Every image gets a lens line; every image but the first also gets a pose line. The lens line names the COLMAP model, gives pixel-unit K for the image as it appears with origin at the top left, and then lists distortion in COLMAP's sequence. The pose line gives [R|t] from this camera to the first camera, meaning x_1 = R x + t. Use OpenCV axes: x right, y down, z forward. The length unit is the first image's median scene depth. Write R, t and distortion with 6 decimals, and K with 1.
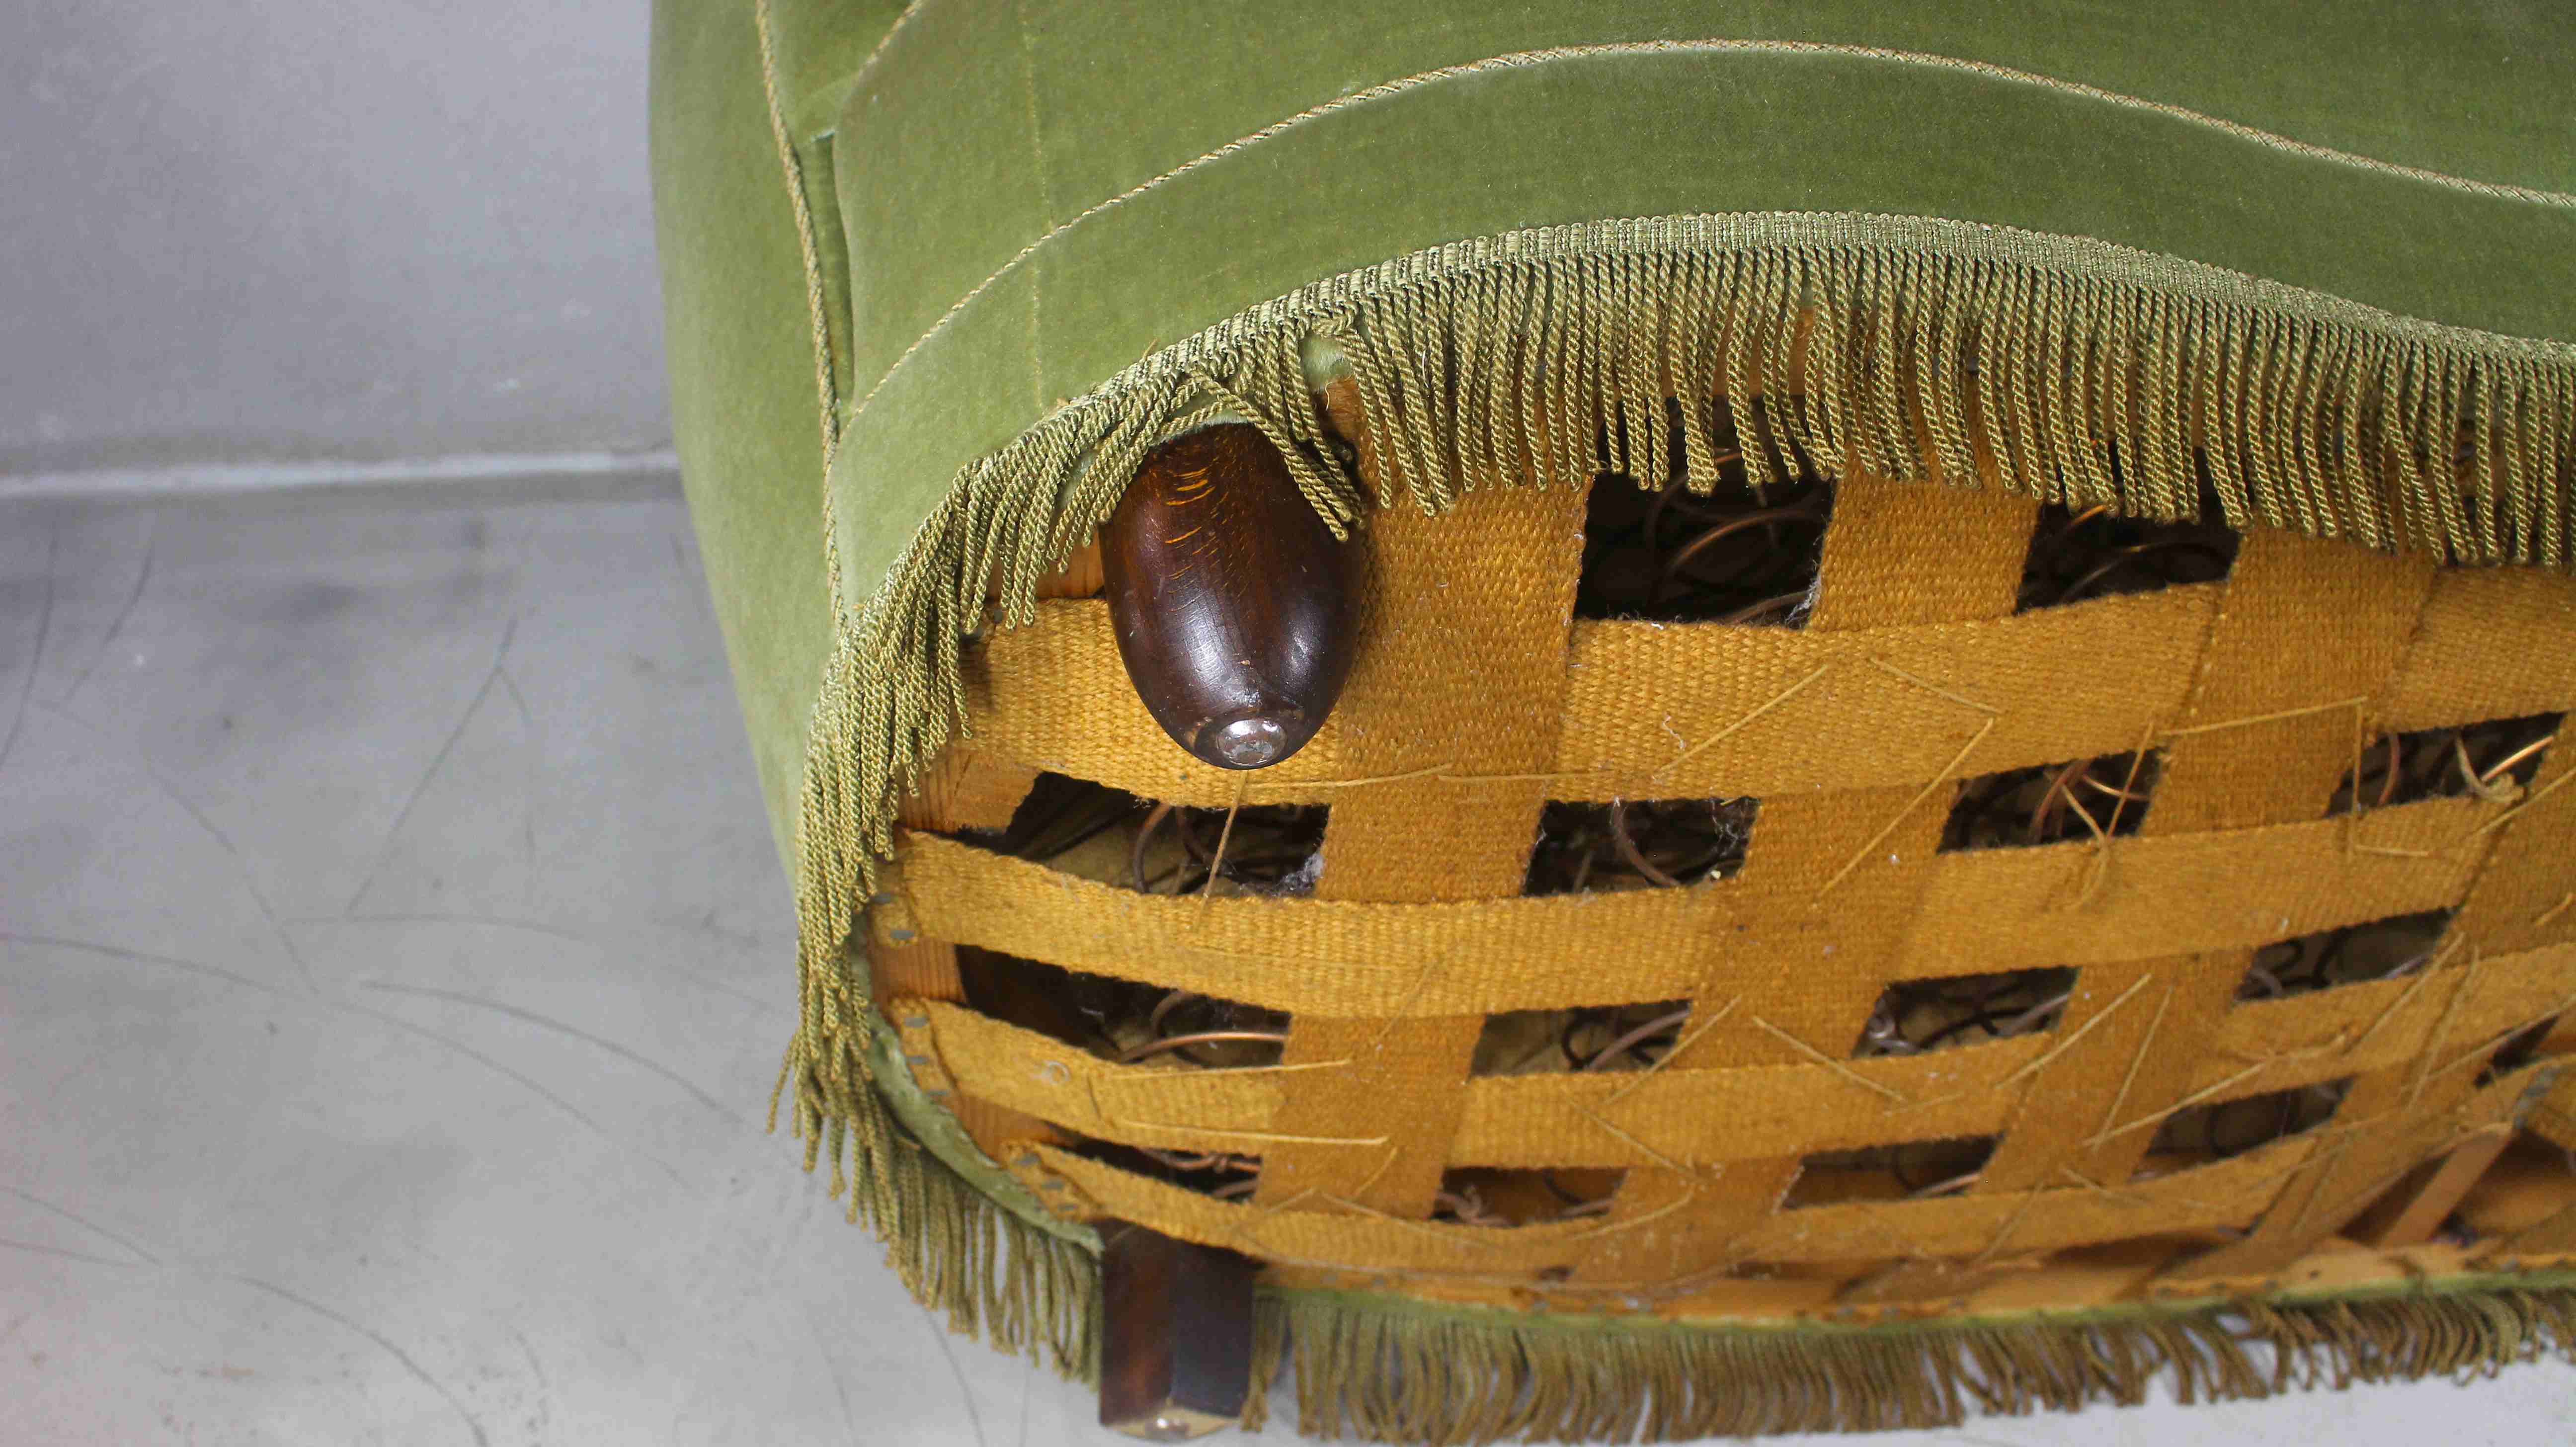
lens RADIAL K [[2711.1, 0, 1288.0], [0, 2711.1, 723.5], [0, 0, 1]] dist [-0.149724, 0.178421]
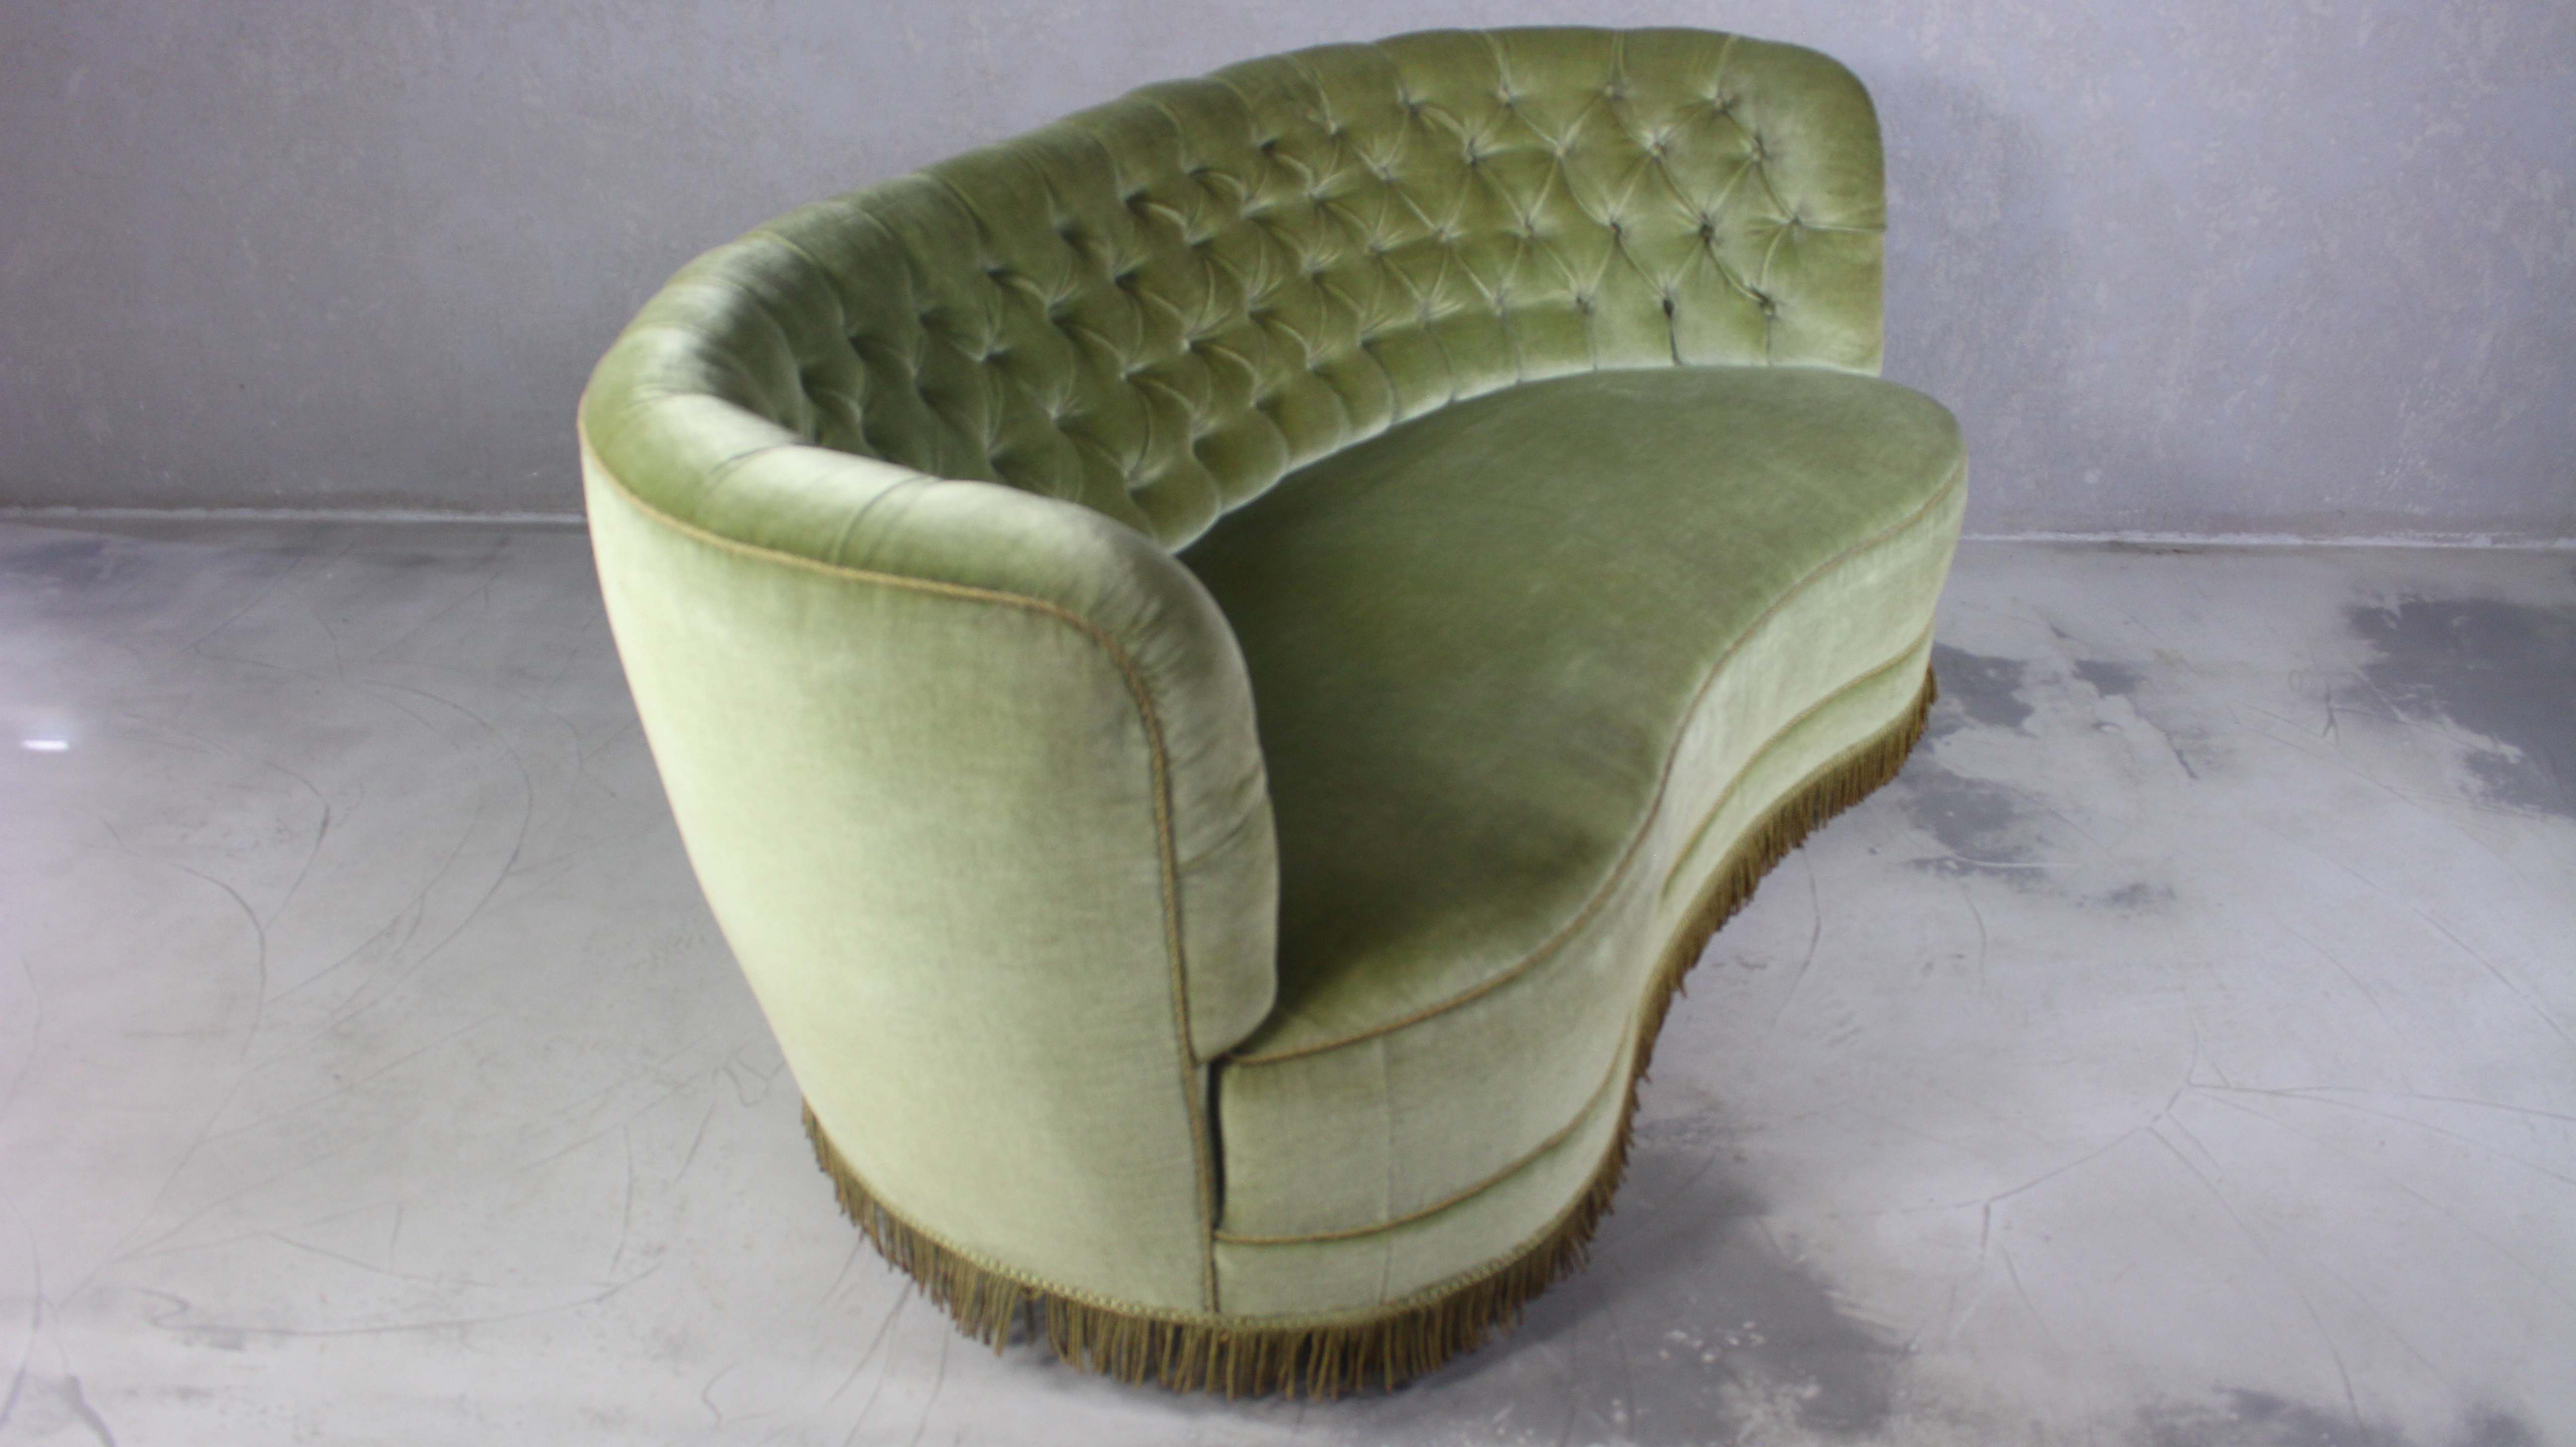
lens RADIAL K [[2245.9, 0, 1288.0], [0, 2245.9, 723.5], [0, 0, 1]] dist [-0.154640, 0.133120]
pose [[0.984097, 0.055434, -0.168758, 0.924999], [-0.088193, 0.977167, -0.193304, 0.541694], [0.154189, 0.205113, 0.966517, -0.804496]]
